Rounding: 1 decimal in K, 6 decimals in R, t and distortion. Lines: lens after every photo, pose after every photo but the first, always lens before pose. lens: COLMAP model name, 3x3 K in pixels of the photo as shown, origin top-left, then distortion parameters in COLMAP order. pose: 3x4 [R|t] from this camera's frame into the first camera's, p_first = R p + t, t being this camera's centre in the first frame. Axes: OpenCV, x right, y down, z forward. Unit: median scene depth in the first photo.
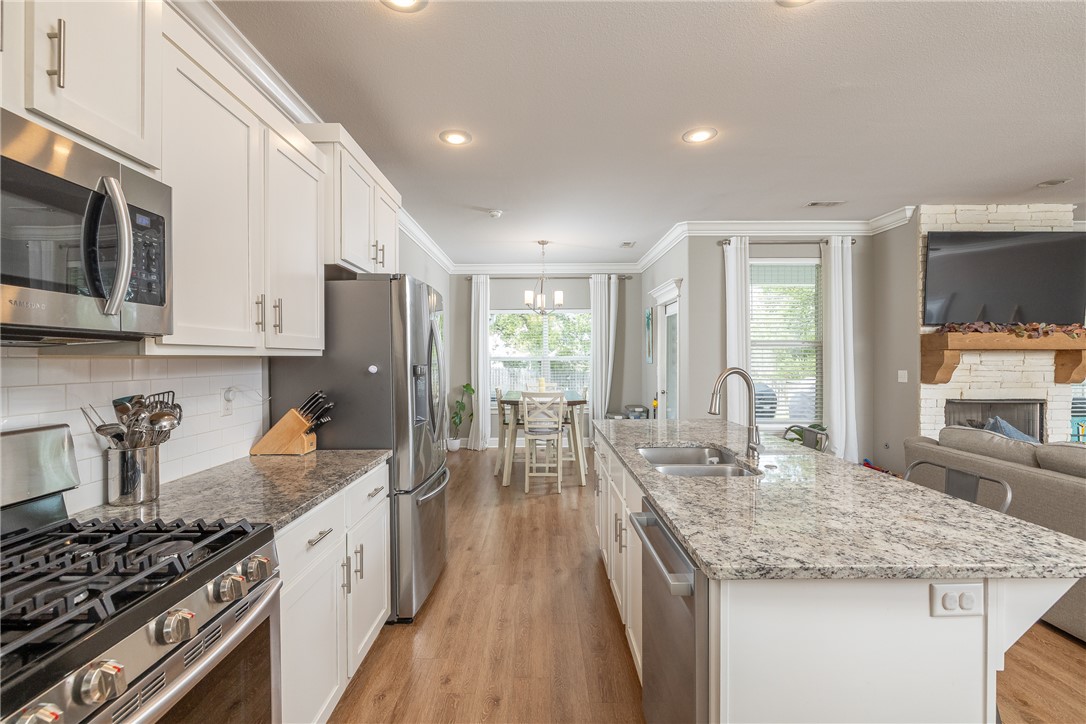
lens RADIAL K [[491.6, 0, 538.7], [0, 491.6, 360.6], [0, 0, 1]] dist [-0.000548, -0.000057]
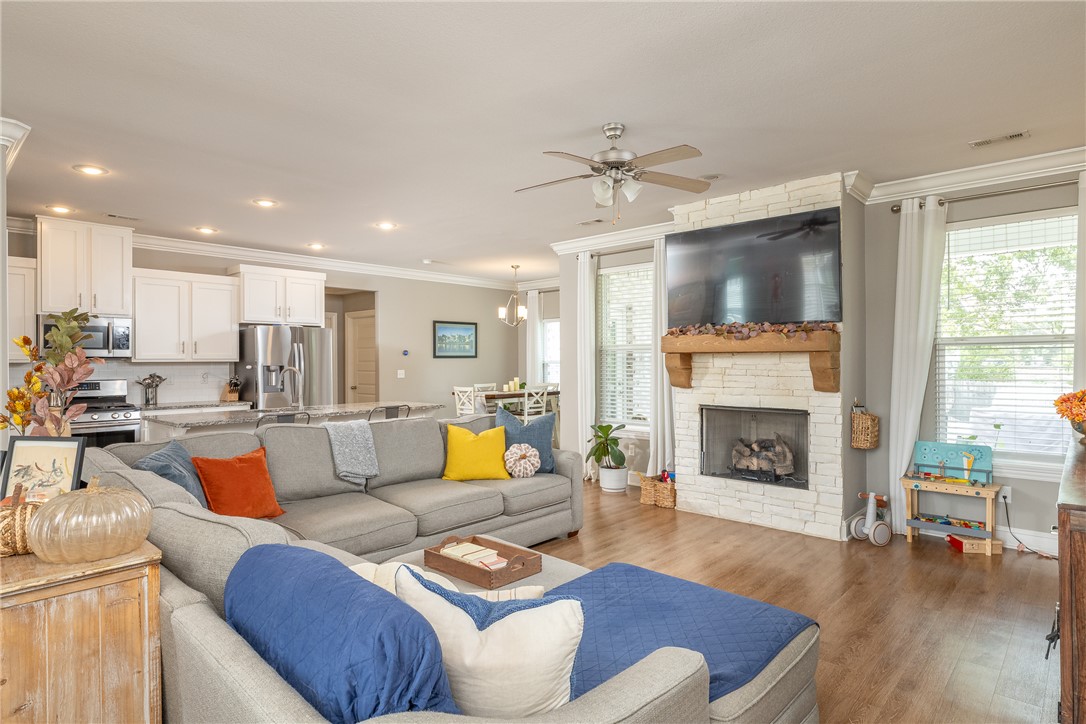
lens RADIAL K [[619.6, 0, 542.5], [0, 619.6, 356.0], [0, 0, 1]] dist [0.001478, -0.000091]
pose [[0.733890, -0.008344, -0.679217, 1.422882], [0.001229, 0.999939, -0.010956, -0.002871], [0.679267, 0.007206, 0.733856, -0.088239]]
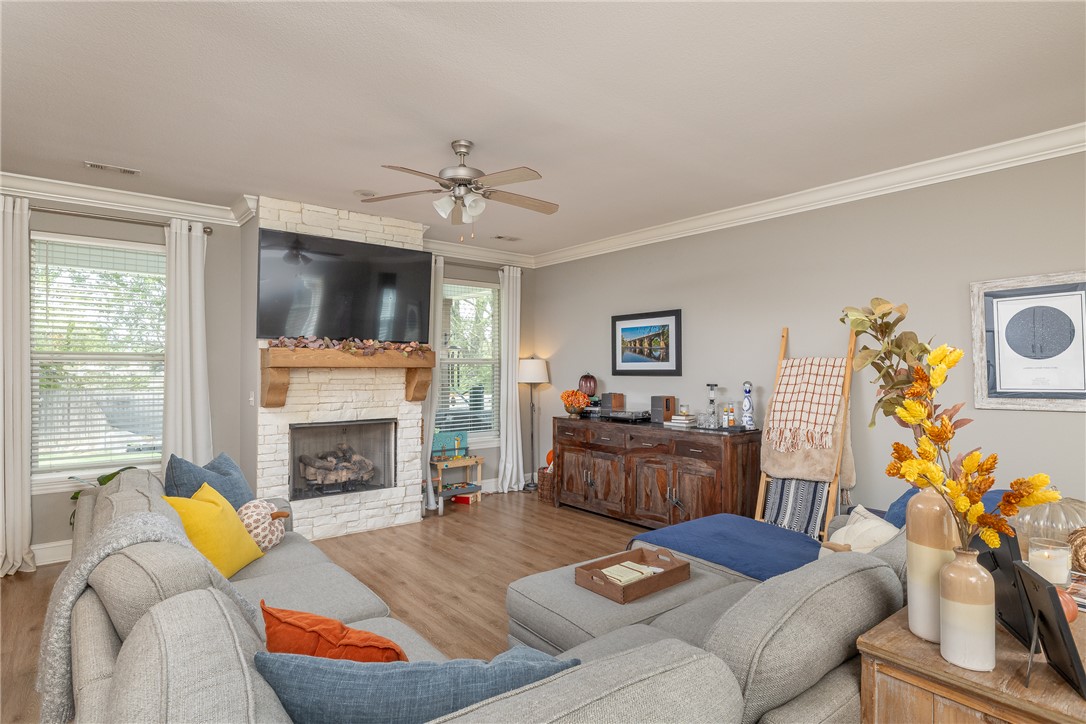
lens RADIAL K [[574.4, 0, 546.4], [0, 574.4, 358.2], [0, 0, 1]] dist [-0.006368, 0.000395]
pose [[0.768143, 0.011252, 0.640180, 0.528102], [0.006226, 0.999667, -0.025041, -0.009598], [-0.640248, 0.023221, 0.767817, -0.068674]]
